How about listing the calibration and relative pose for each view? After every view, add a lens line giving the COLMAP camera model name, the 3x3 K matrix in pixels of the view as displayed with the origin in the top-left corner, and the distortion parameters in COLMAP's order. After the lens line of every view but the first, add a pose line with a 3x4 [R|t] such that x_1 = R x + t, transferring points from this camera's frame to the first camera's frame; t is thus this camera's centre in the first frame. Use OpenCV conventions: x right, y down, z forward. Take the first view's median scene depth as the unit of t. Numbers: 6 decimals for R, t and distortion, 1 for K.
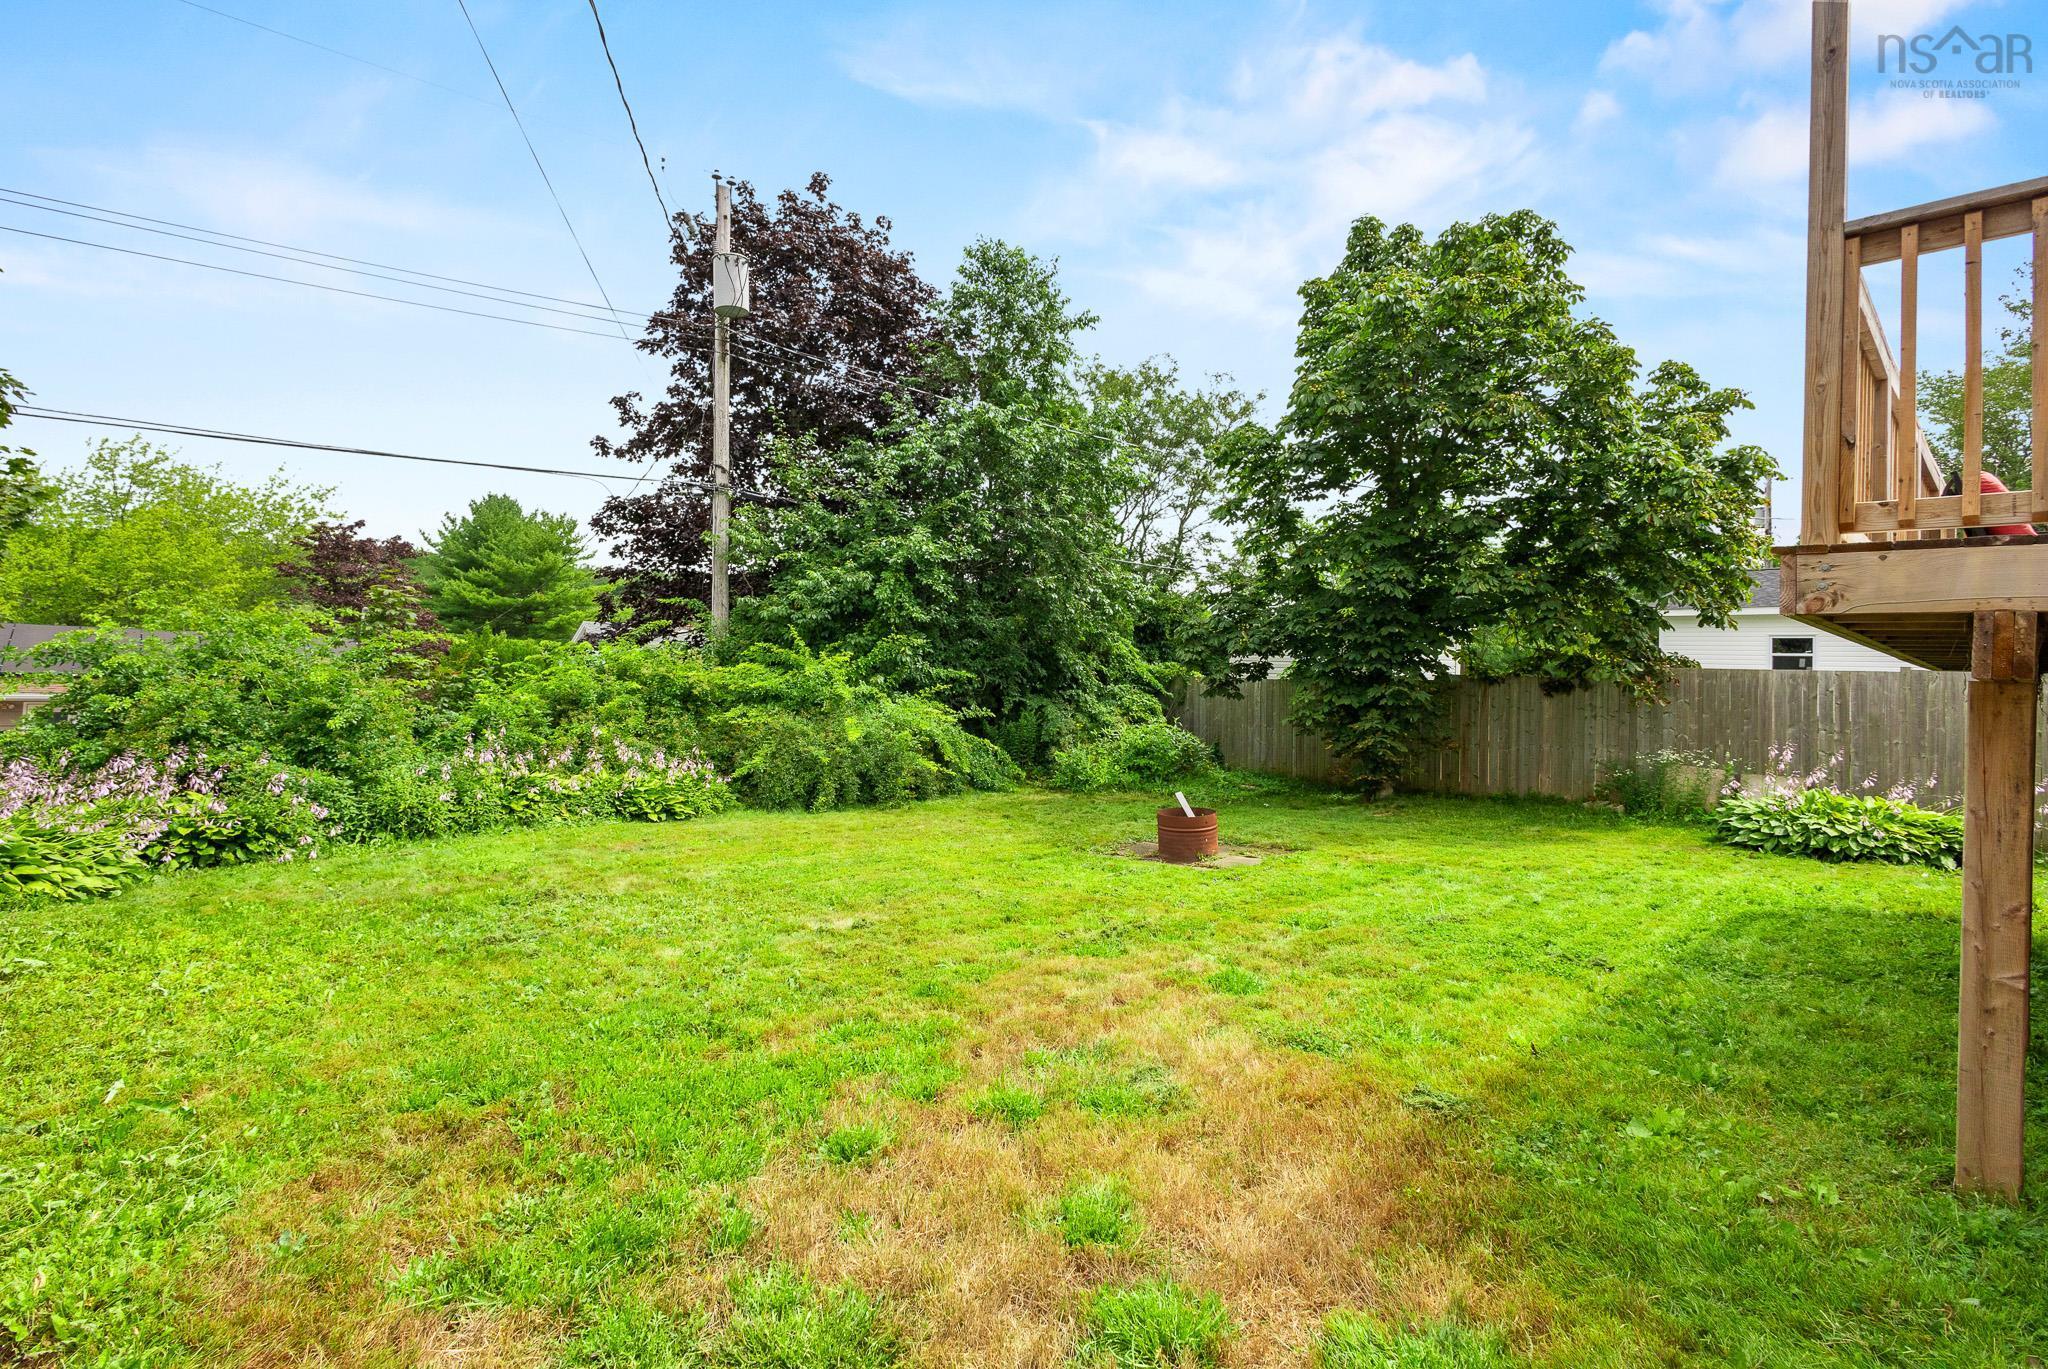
lens RADIAL K [[950.2, 0, 1024.8], [0, 950.2, 629.9], [0, 0, 1]] dist [0.009970, 0.000063]
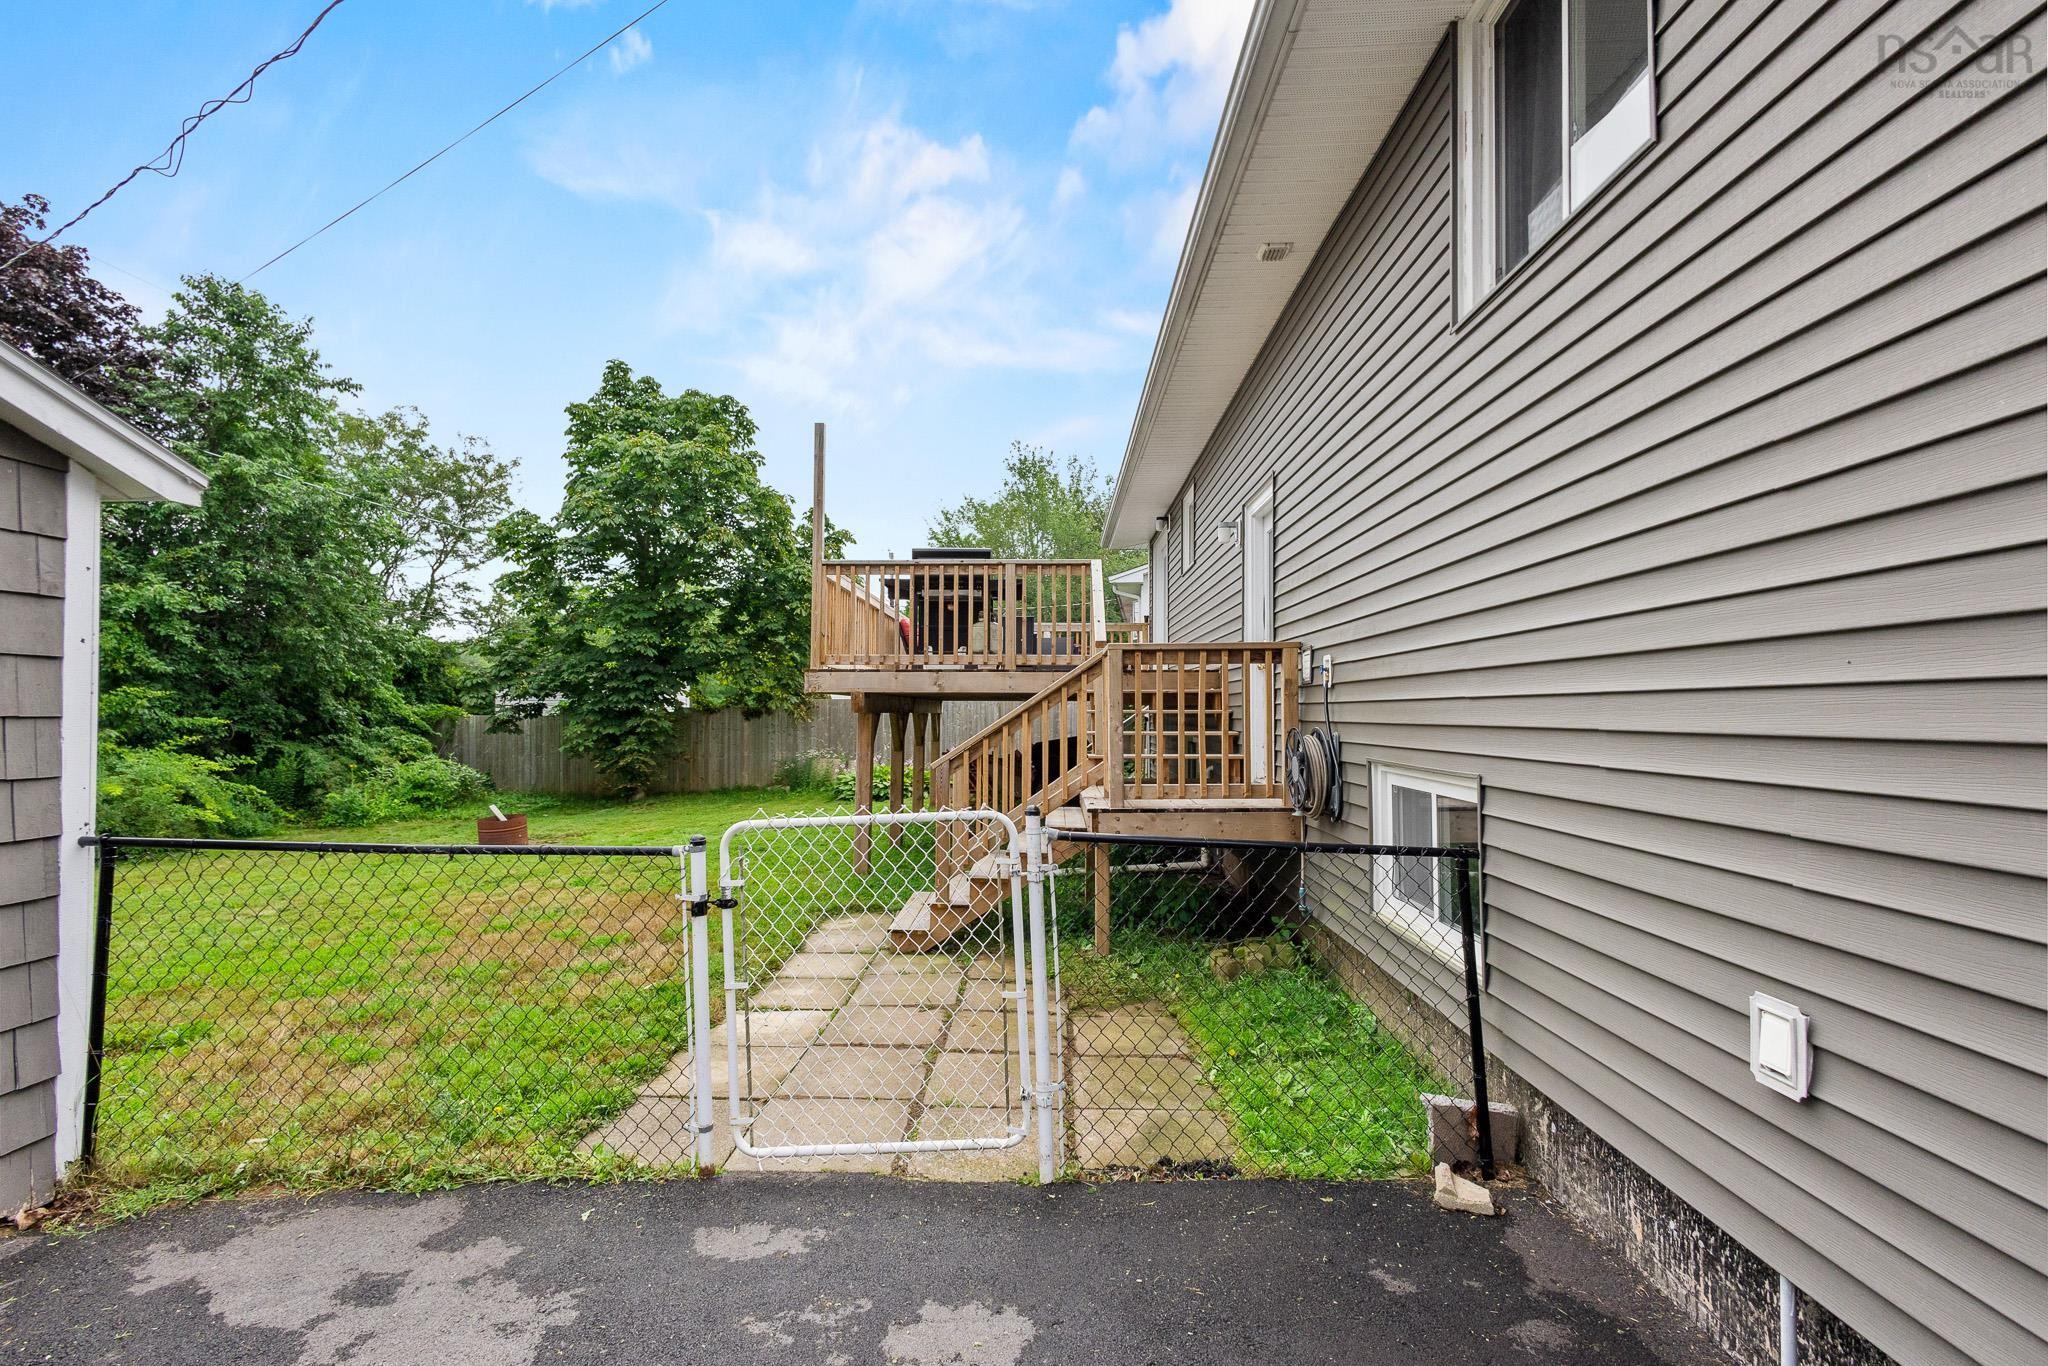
lens RADIAL K [[960.3, 0, 1024.0], [0, 960.3, 683.0], [0, 0, 1]] dist [0.002805, 0.000051]
pose [[0.718195, -0.019246, 0.695576, -0.166575], [-0.000346, 0.999607, 0.028015, -0.027584], [-0.695842, -0.020362, 0.717906, -0.342288]]
